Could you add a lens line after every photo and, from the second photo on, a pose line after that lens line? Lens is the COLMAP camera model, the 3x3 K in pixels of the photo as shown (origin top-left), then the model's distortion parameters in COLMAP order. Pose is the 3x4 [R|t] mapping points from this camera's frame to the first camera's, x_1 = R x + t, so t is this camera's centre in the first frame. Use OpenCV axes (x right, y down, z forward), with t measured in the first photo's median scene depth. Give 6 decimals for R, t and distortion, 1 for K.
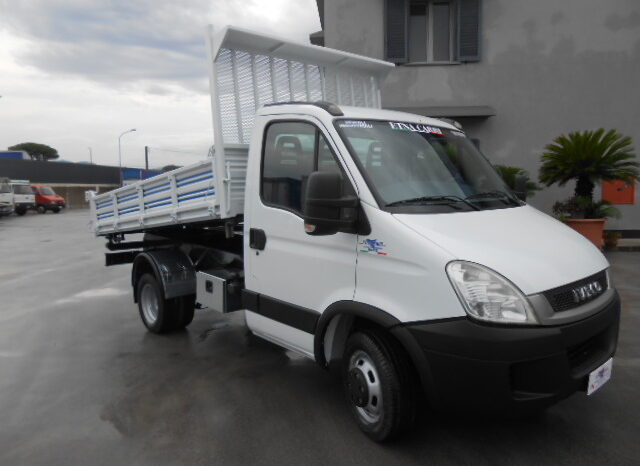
lens RADIAL K [[490.2, 0, 320.0], [0, 490.2, 233.0], [0, 0, 1]] dist [-0.072096, 0.076780]
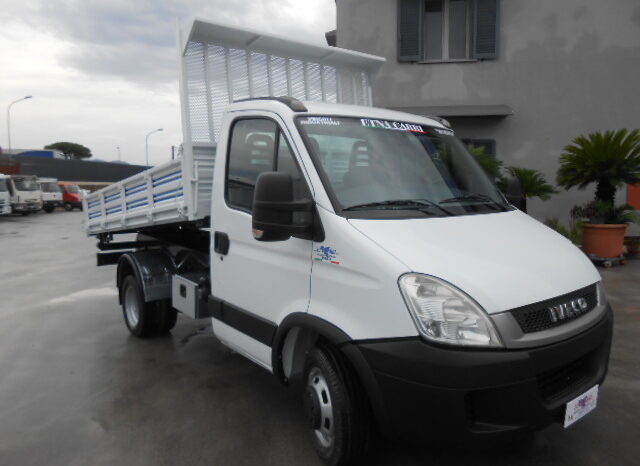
lens RADIAL K [[490.2, 0, 320.0], [0, 490.2, 233.0], [0, 0, 1]] dist [-0.072096, 0.076780]
pose [[0.998420, 0.014508, -0.054291, 0.107873], [-0.014564, 0.999894, -0.000648, -0.008769], [0.054275, 0.001438, 0.998525, 0.067311]]
